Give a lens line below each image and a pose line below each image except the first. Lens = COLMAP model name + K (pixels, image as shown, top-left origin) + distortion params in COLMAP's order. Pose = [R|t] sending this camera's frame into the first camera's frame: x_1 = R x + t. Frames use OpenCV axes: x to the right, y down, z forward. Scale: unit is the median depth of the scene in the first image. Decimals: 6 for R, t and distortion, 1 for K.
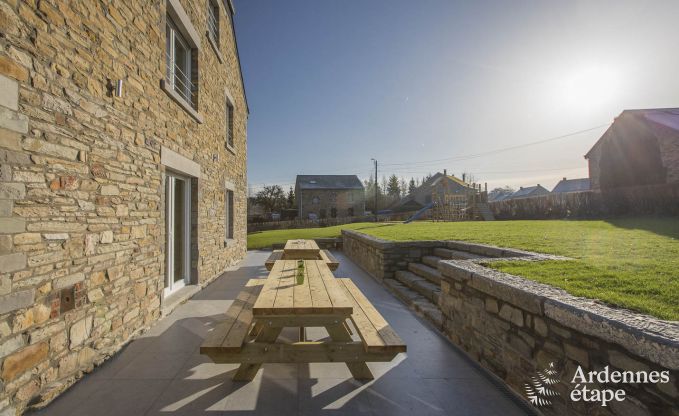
lens RADIAL K [[318.2, 0, 308.5], [0, 318.2, 210.8], [0, 0, 1]] dist [0.000772, 0.000053]
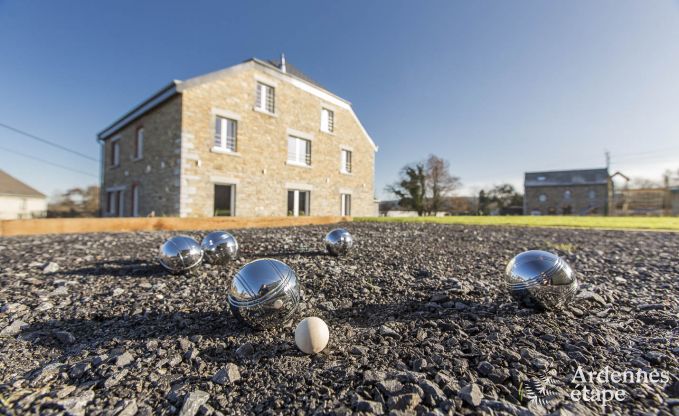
lens RADIAL K [[295.4, 0, 339.5], [0, 295.4, 208.0], [0, 0, 1]] dist [0.000341, 0.000014]
pose [[0.749675, 0.013111, -0.661677, 0.155850], [-0.014782, 0.999886, 0.003064, 0.003229], [0.661642, 0.007484, 0.749783, -0.070788]]
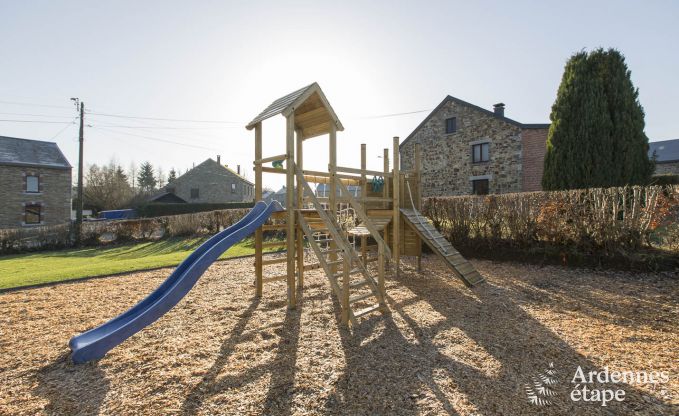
lens RADIAL K [[295.4, 0, 339.5], [0, 295.4, 208.0], [0, 0, 1]] dist [0.000341, 0.000014]
pose [[0.676081, 0.005828, 0.736805, 0.120228], [-0.010539, 0.999943, 0.001761, -0.010158], [-0.736752, -0.008956, 0.676103, 0.355556]]
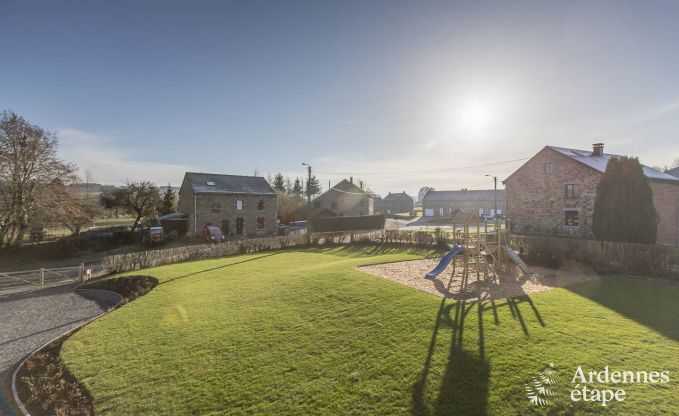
lens RADIAL K [[304.3, 0, 339.5], [0, 304.3, 208.0], [0, 0, 1]] dist [-0.001067, -0.000083]
pose [[0.867853, 0.014636, 0.496605, -0.084216], [-0.022493, 0.999699, 0.009844, -0.048218], [-0.496311, -0.019713, 0.867921, 0.224207]]
